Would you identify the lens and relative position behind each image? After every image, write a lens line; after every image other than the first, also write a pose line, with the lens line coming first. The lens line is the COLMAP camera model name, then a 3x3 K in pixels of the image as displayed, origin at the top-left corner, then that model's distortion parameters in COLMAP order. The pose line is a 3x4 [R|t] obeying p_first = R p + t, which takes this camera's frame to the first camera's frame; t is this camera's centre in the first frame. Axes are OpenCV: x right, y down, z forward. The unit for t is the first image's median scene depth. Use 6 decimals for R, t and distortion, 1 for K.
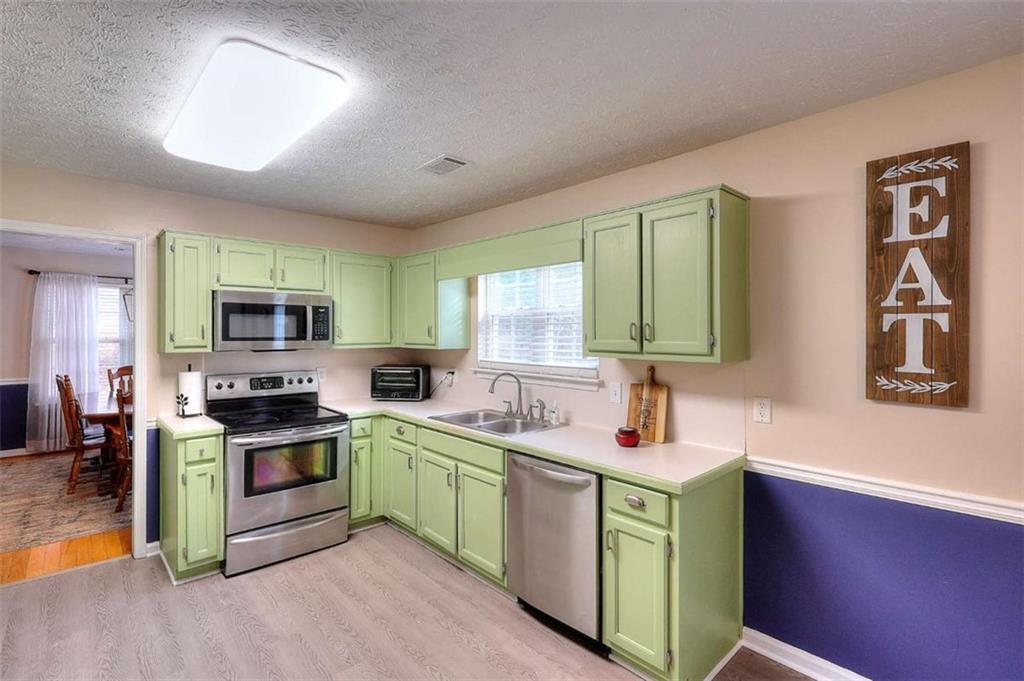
lens RADIAL K [[472.2, 0, 511.5], [0, 472.2, 332.1], [0, 0, 1]] dist [-0.004098, 0.002846]
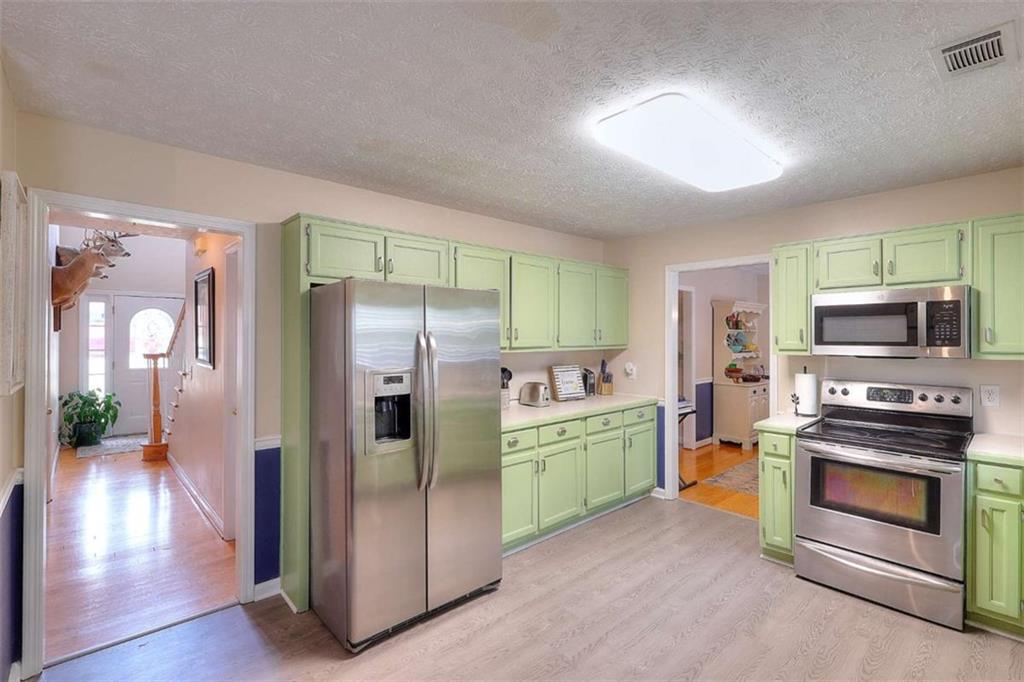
lens RADIAL K [[472.2, 0, 515.5], [0, 472.2, 336.4], [0, 0, 1]] dist [-0.004098, 0.002846]
pose [[0.000759, -0.003723, -0.999993, 0.444055], [0.002935, 0.999989, -0.003721, 0.002939], [0.999995, -0.002932, 0.000770, 0.413915]]
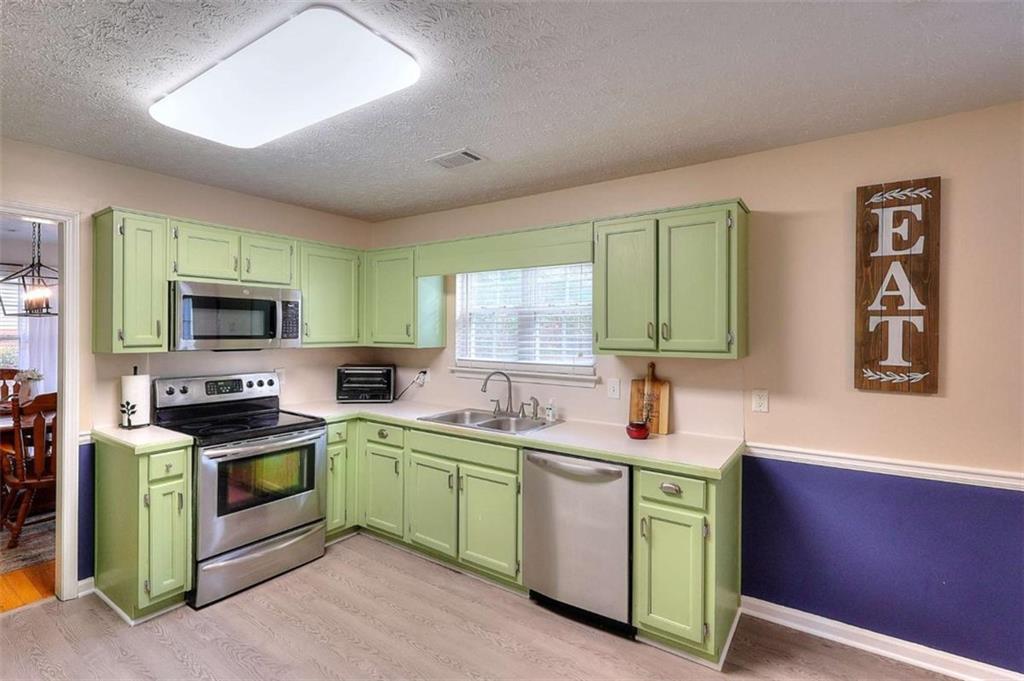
lens RADIAL K [[472.2, 0, 508.7], [0, 472.2, 331.6], [0, 0, 1]] dist [-0.004098, 0.002846]
pose [[0.977360, 0.003840, 0.211549, -0.238083], [-0.004064, 0.999992, 0.000624, 0.001890], [-0.211545, -0.001470, 0.977367, 0.022883]]
